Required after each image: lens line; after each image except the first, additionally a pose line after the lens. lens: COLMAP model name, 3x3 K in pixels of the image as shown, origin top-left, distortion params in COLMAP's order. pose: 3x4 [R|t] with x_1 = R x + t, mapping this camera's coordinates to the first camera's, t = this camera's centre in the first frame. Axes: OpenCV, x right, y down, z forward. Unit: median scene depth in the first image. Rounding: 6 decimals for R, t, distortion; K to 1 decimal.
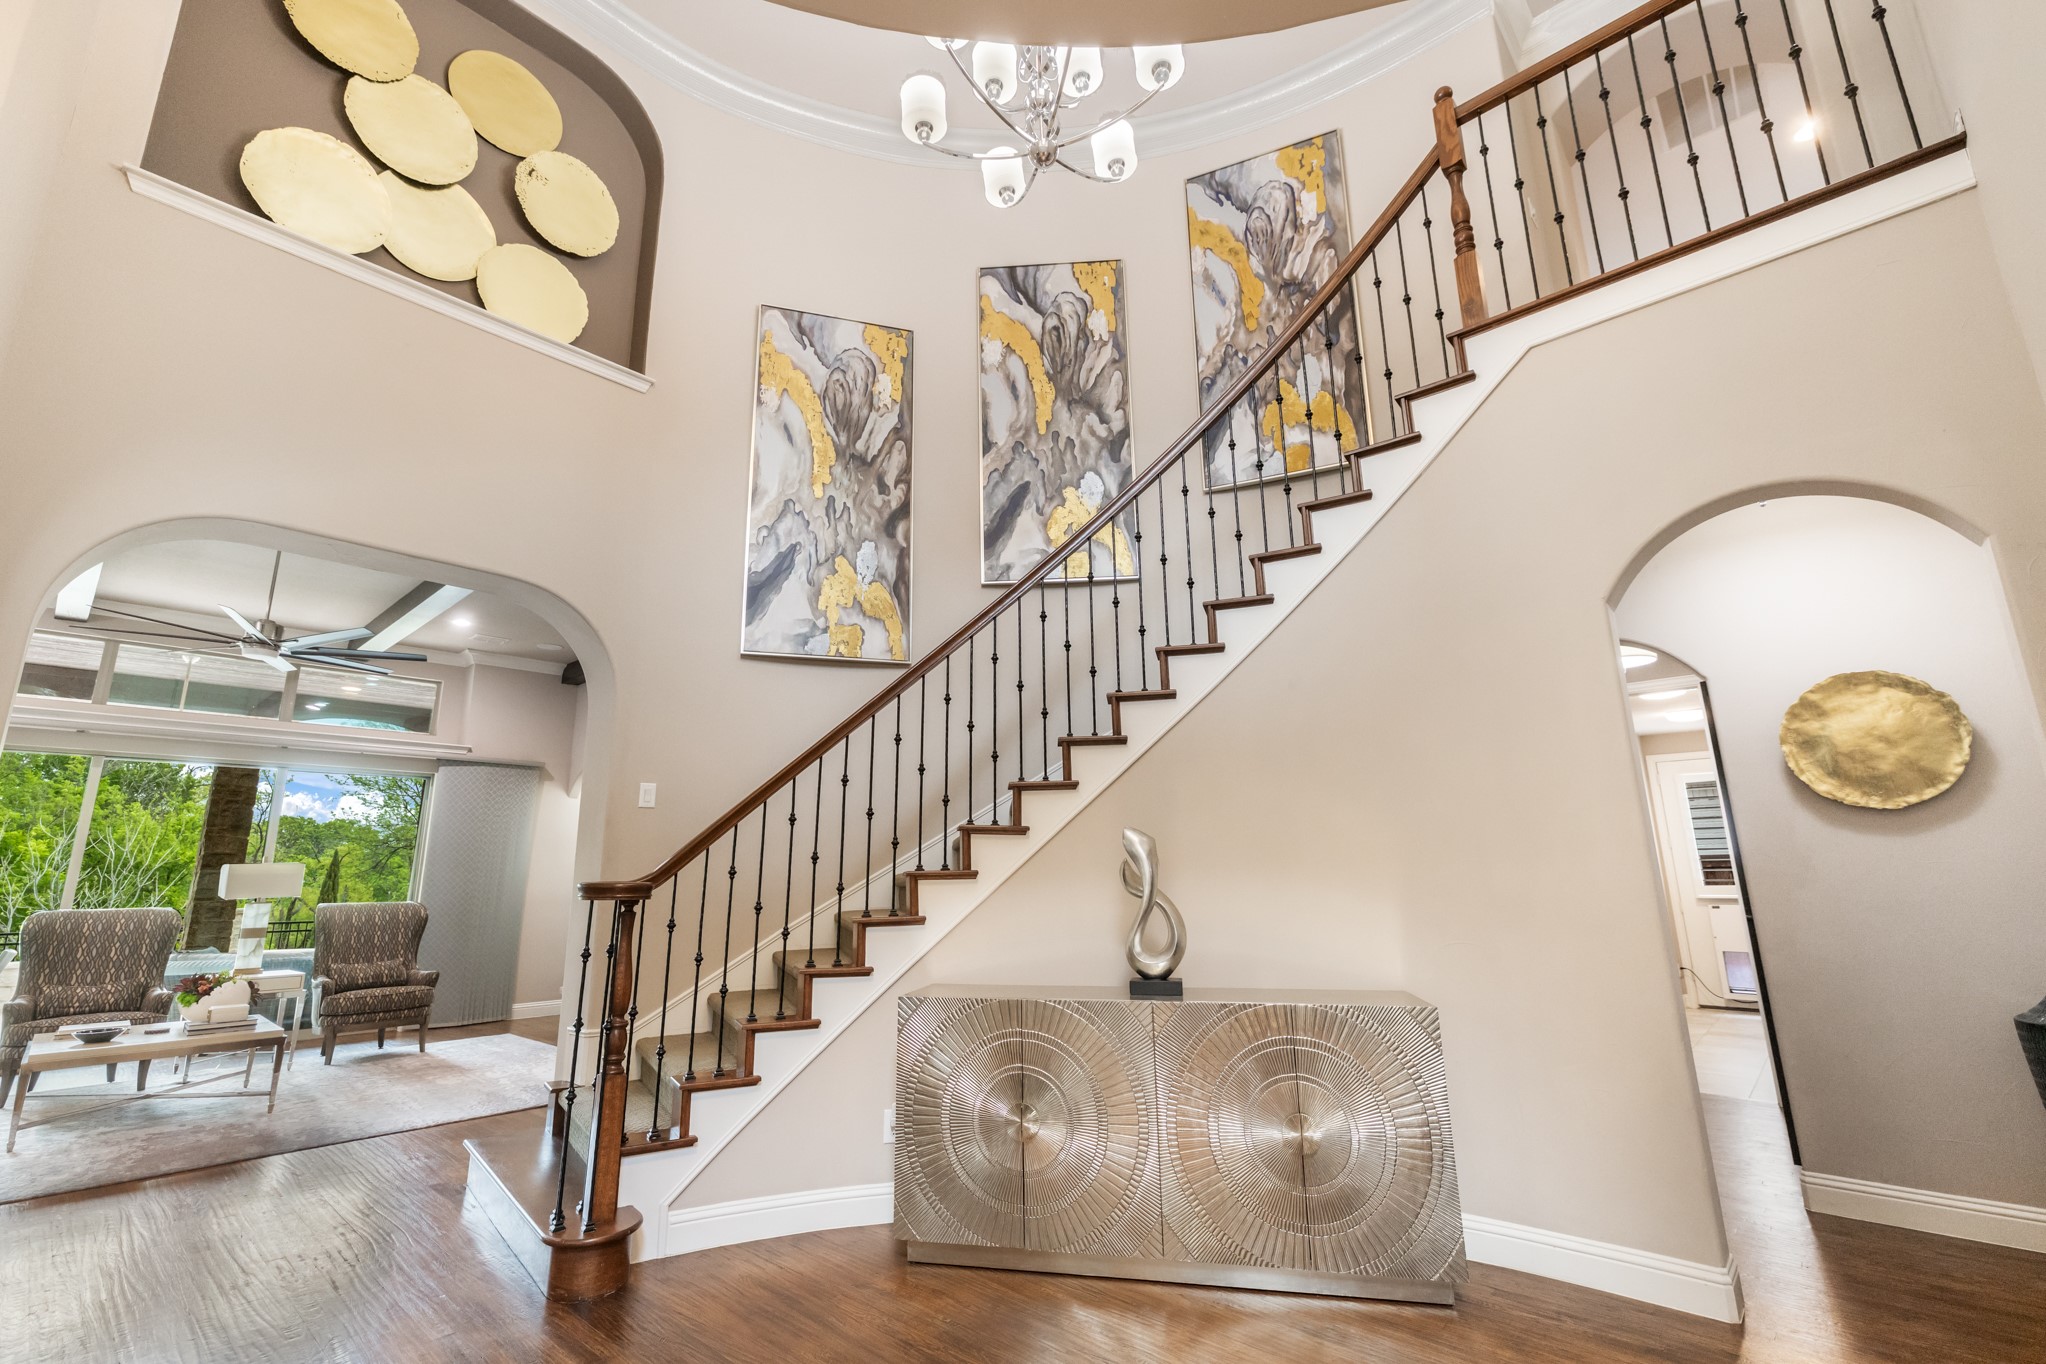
lens RADIAL K [[878.5, 0, 1013.1], [0, 878.5, 675.9], [0, 0, 1]] dist [-0.002239, -0.000448]
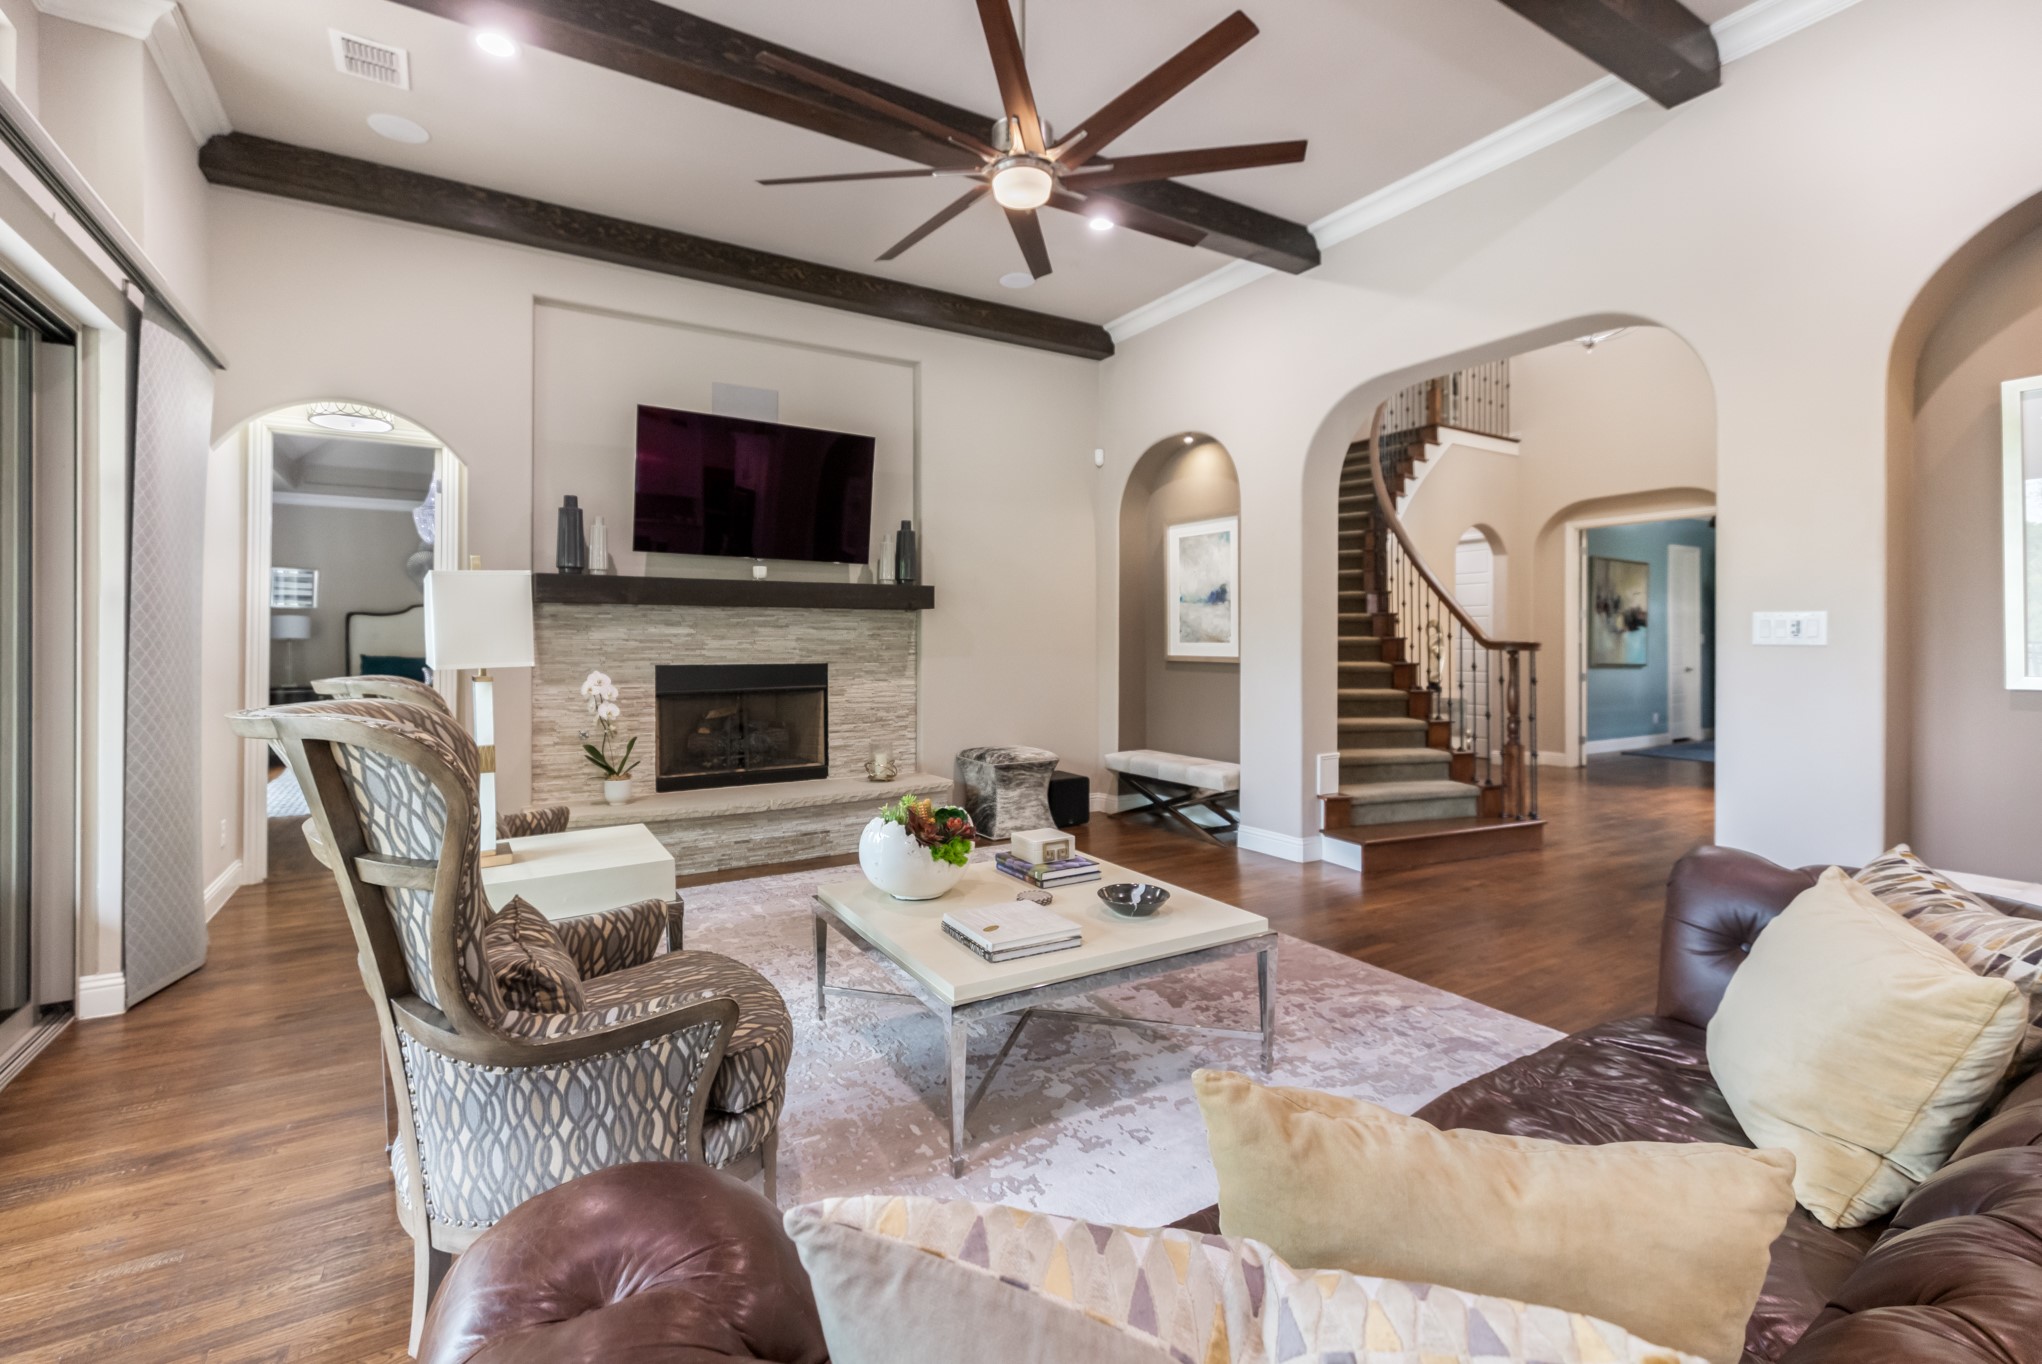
lens RADIAL K [[897.2, 0, 1009.2], [0, 897.2, 639.9], [0, 0, 1]] dist [-0.000366, 0.000094]
pose [[0.279870, 0.014015, 0.959936, -0.978738], [-0.216665, 0.975019, 0.048934, 0.148954], [-0.935269, -0.221680, 0.275915, 0.583175]]
